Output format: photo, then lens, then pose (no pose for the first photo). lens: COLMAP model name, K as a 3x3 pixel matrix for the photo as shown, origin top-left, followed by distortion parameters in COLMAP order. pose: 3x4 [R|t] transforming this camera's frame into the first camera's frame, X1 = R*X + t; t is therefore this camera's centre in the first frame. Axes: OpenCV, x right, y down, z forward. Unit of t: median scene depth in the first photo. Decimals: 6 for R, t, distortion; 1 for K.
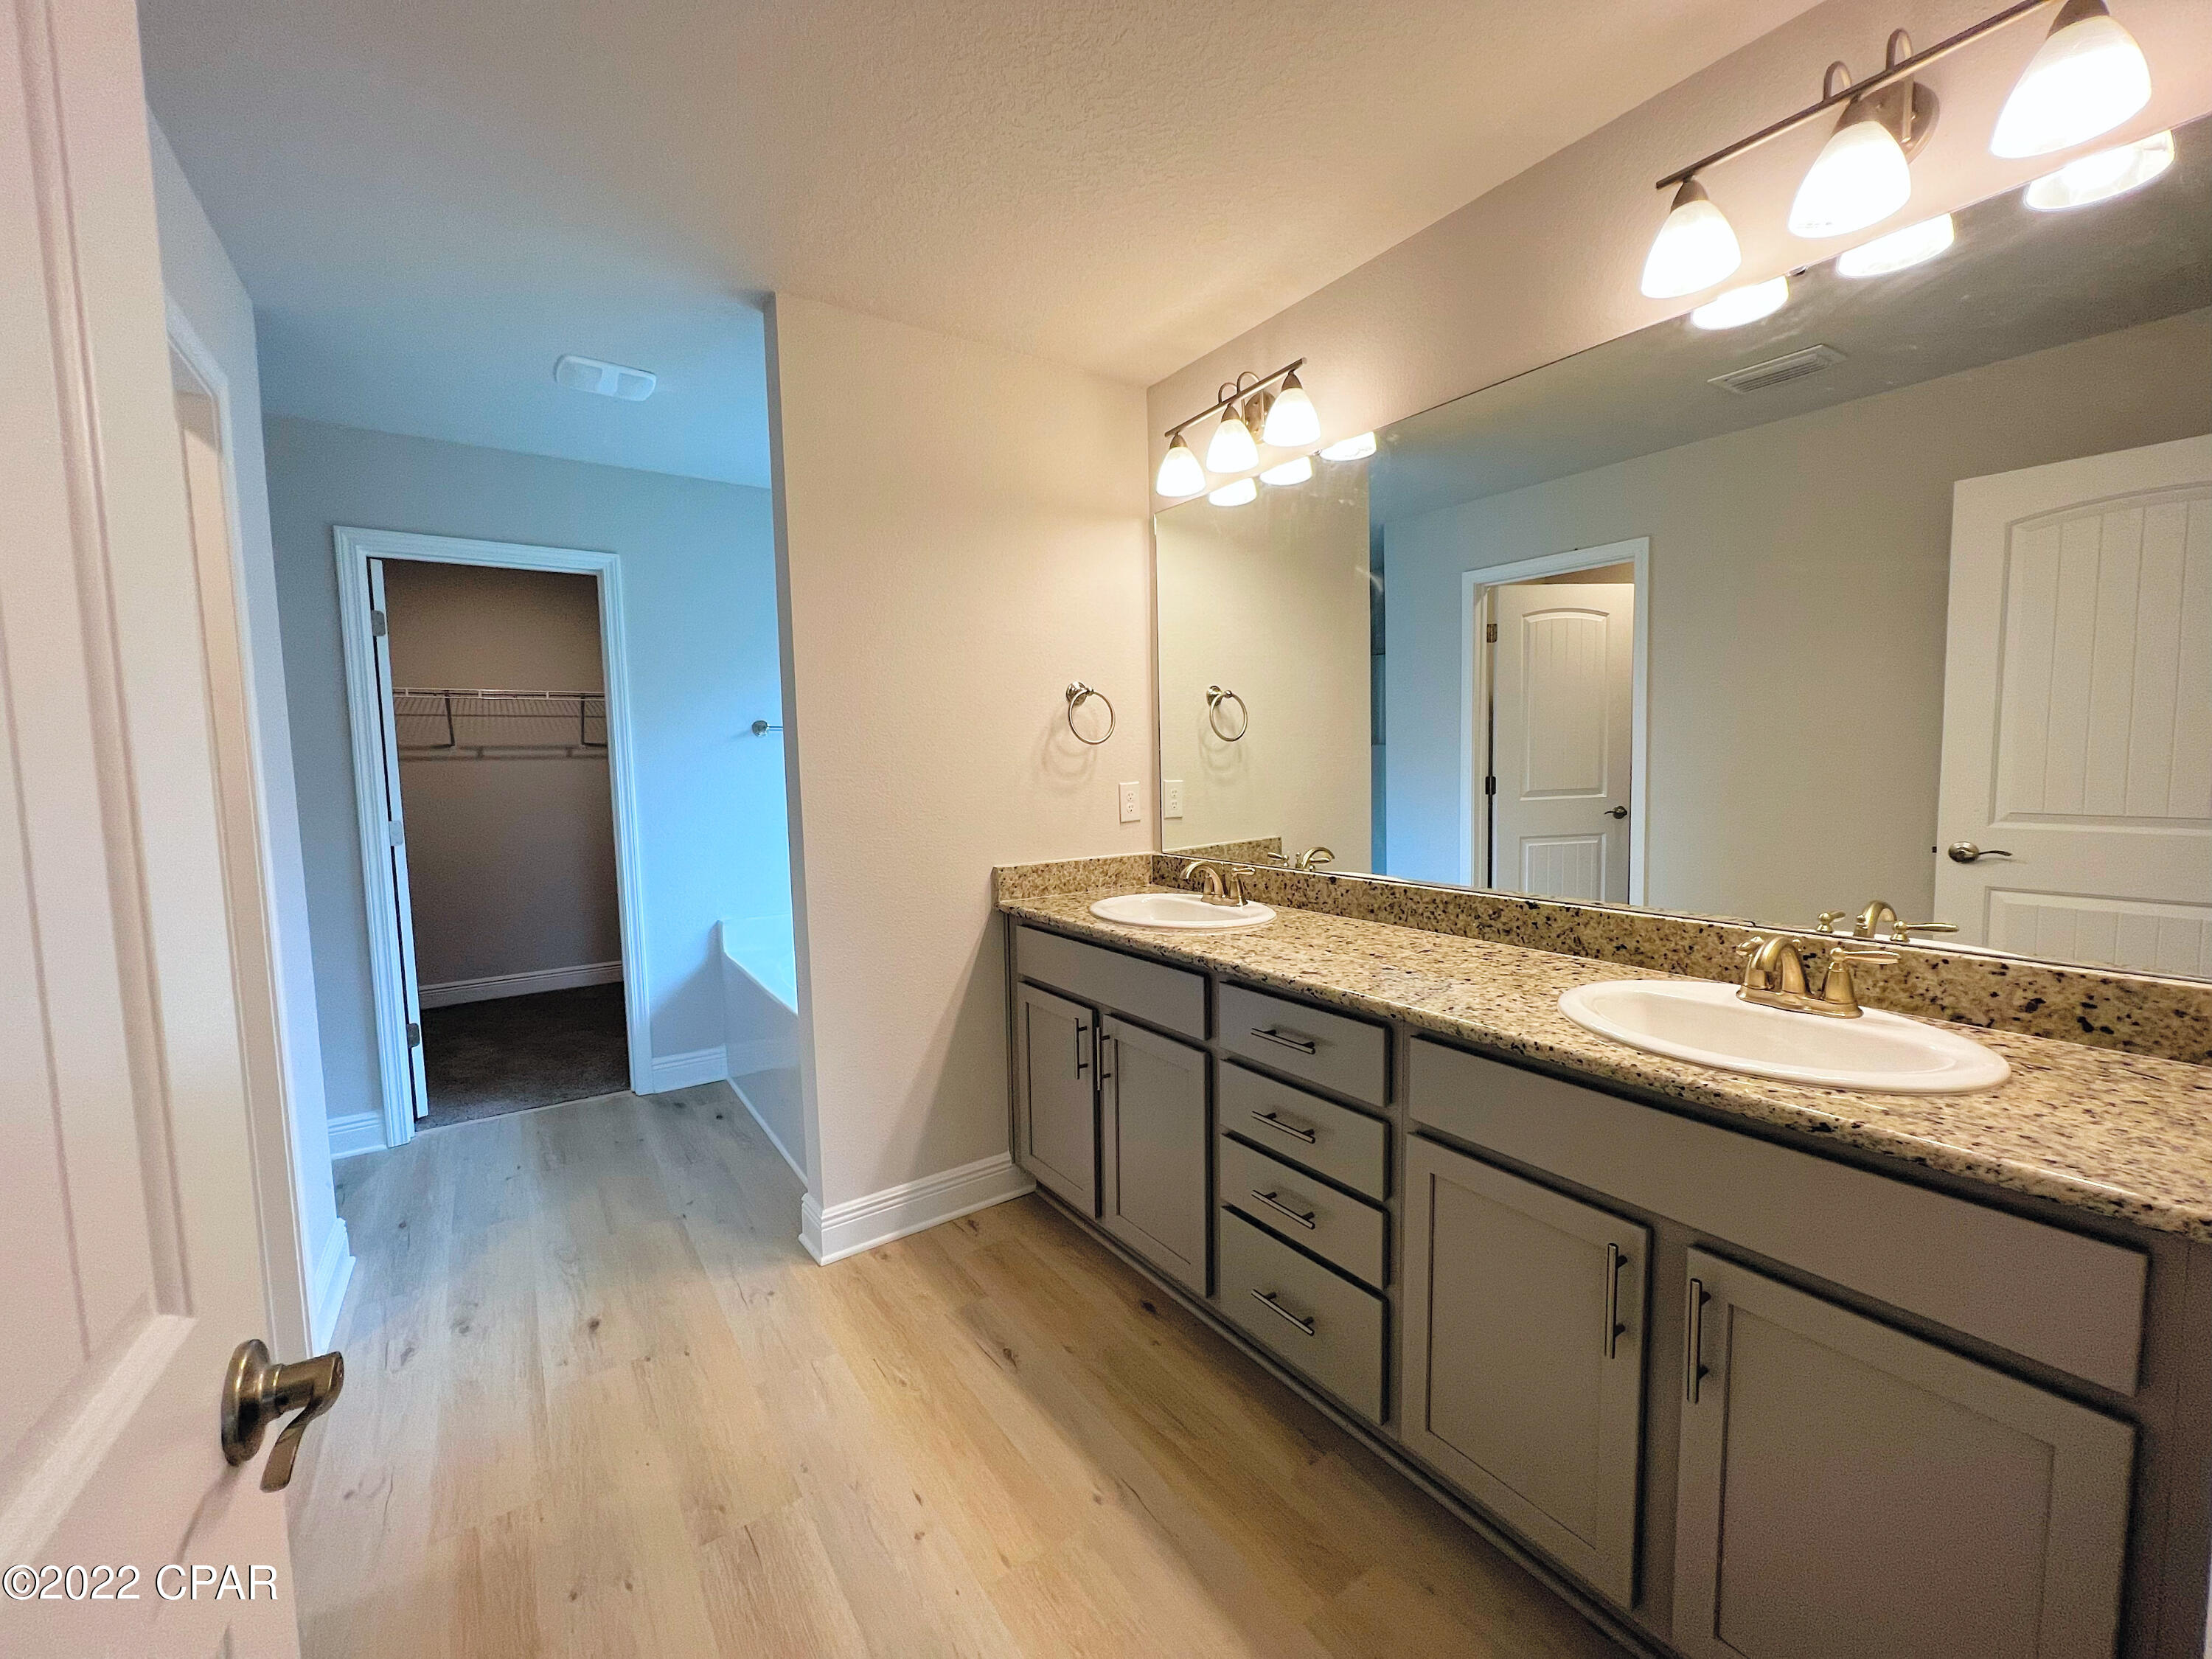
lens RADIAL K [[880.7, 0, 1115.3], [0, 880.7, 832.4], [0, 0, 1]] dist [0.001662, -0.000553]
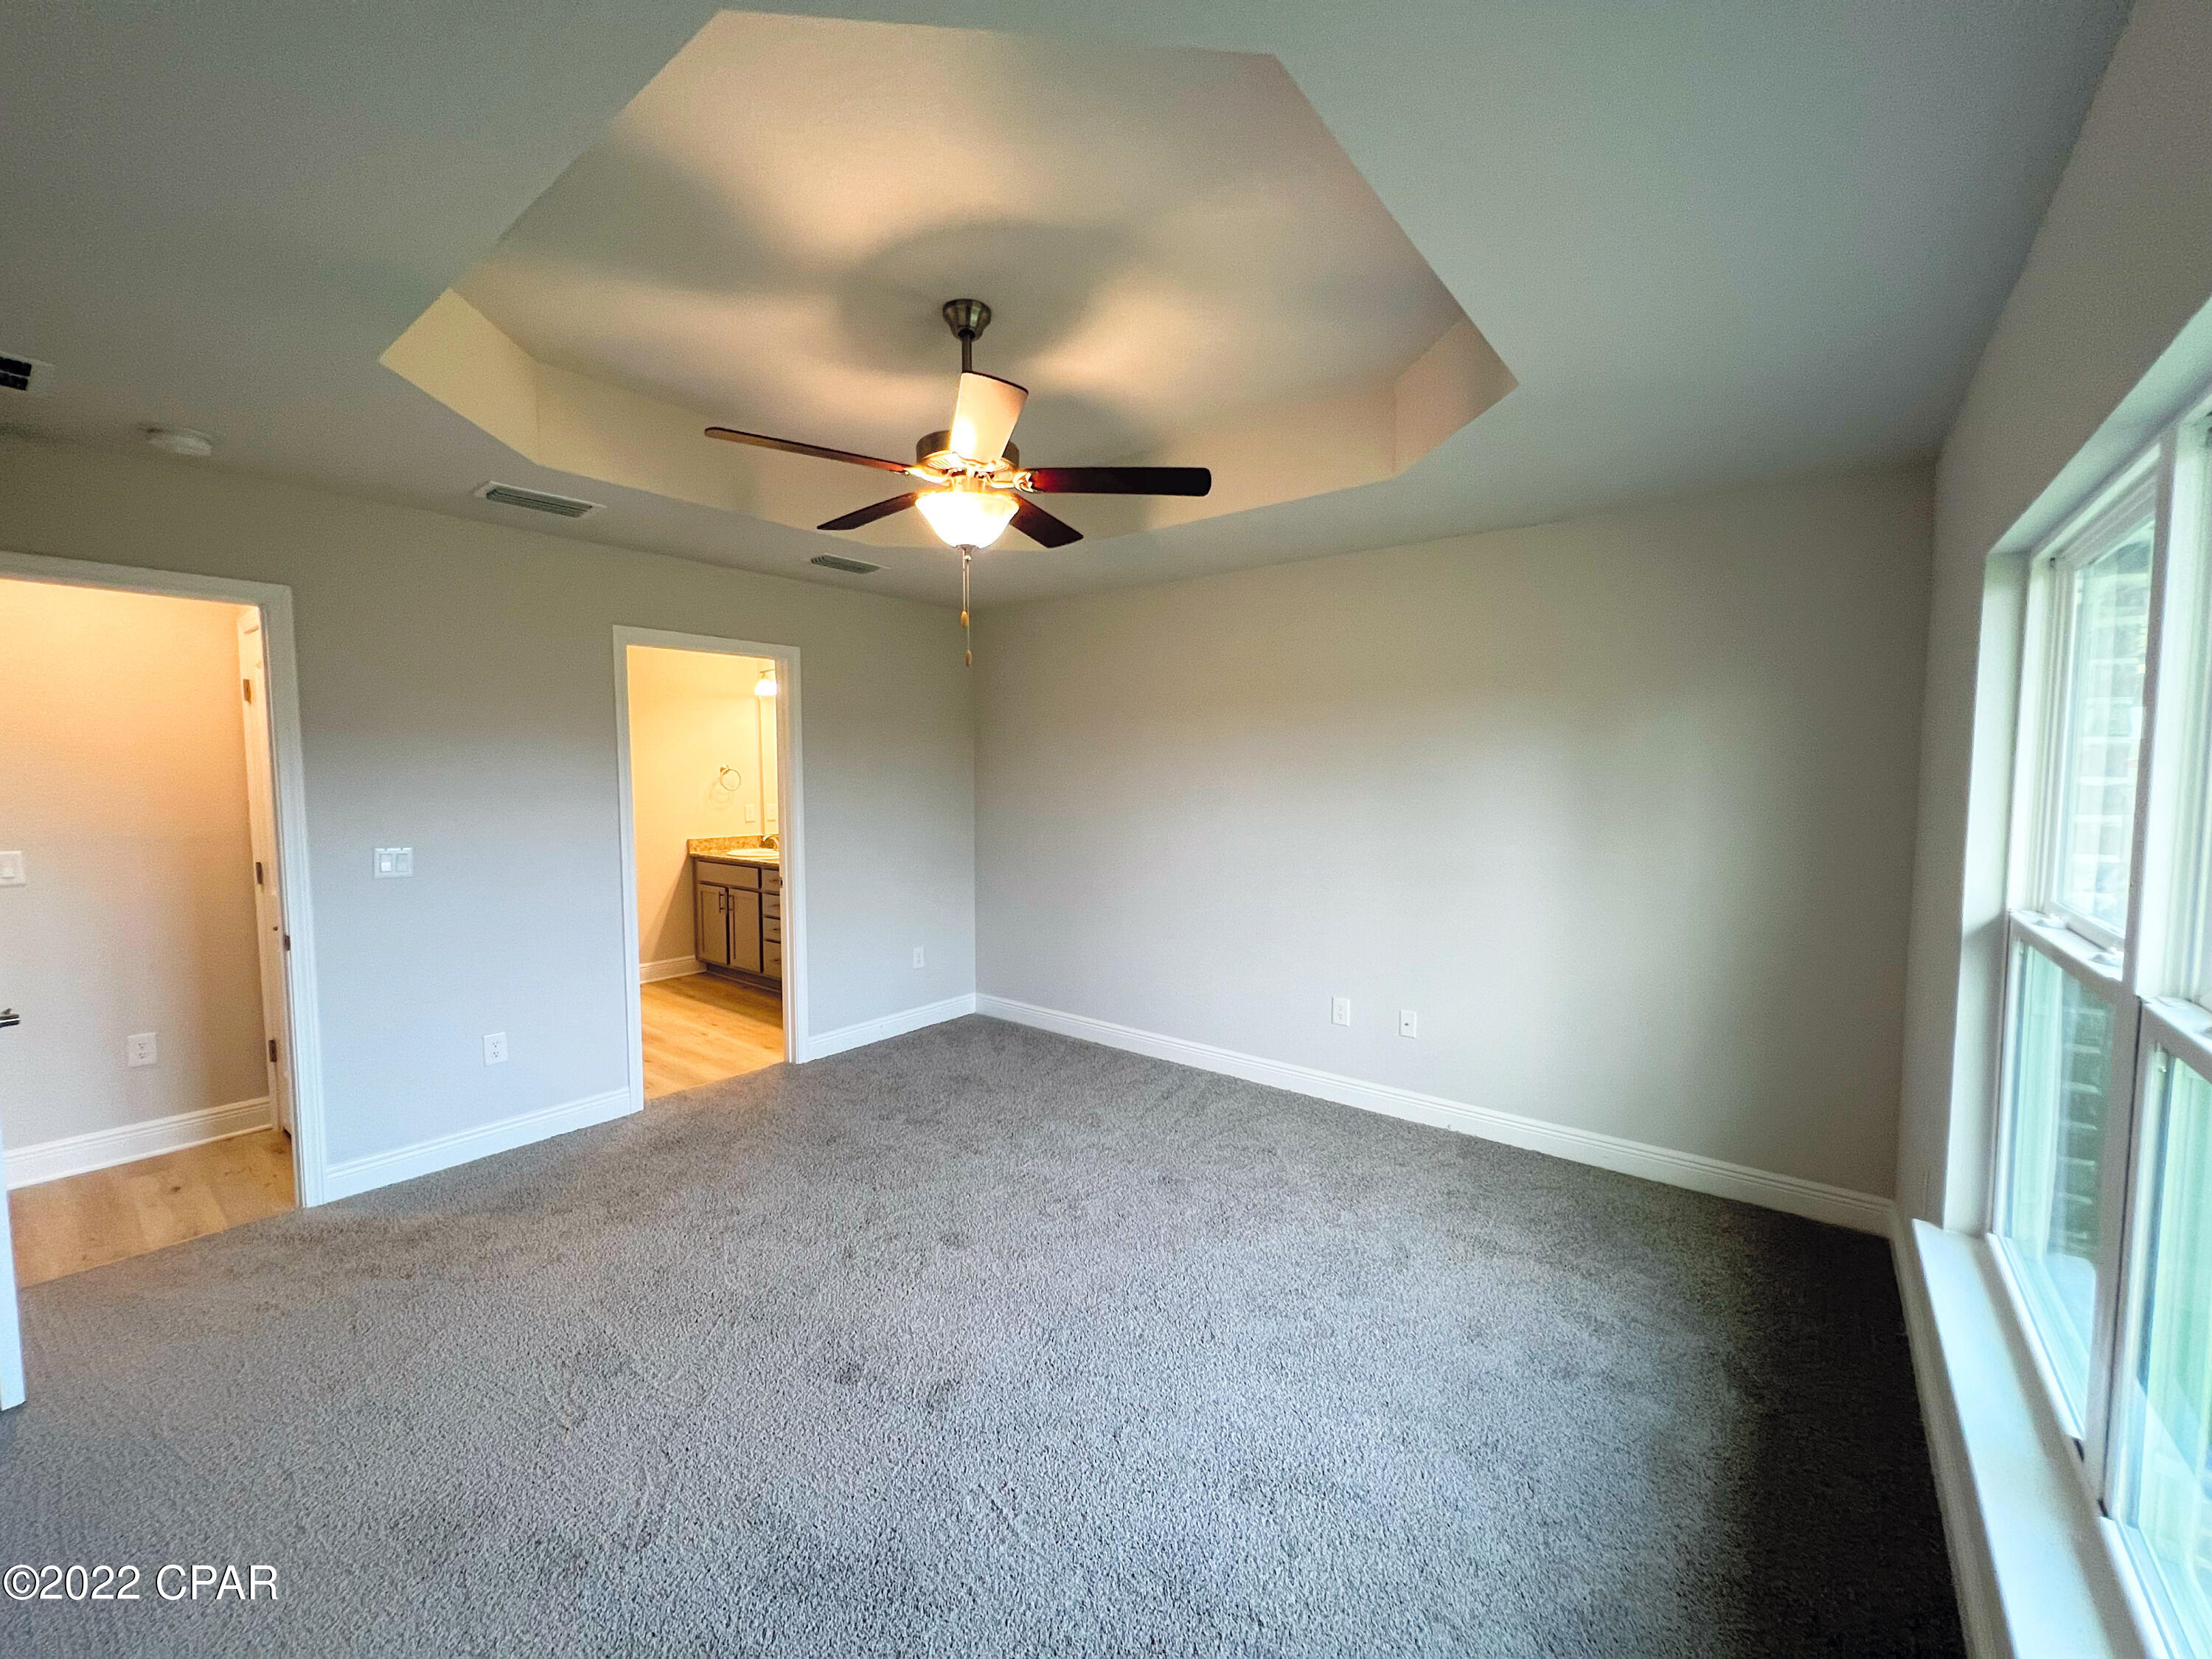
lens RADIAL K [[880.7, 0, 1103.8], [0, 880.7, 836.9], [0, 0, 1]] dist [0.001662, -0.000553]
pose [[0.959830, -0.000644, 0.280580, 0.307103], [0.004606, 0.999899, -0.013464, 0.076952], [-0.280543, 0.014216, 0.959736, -1.815765]]
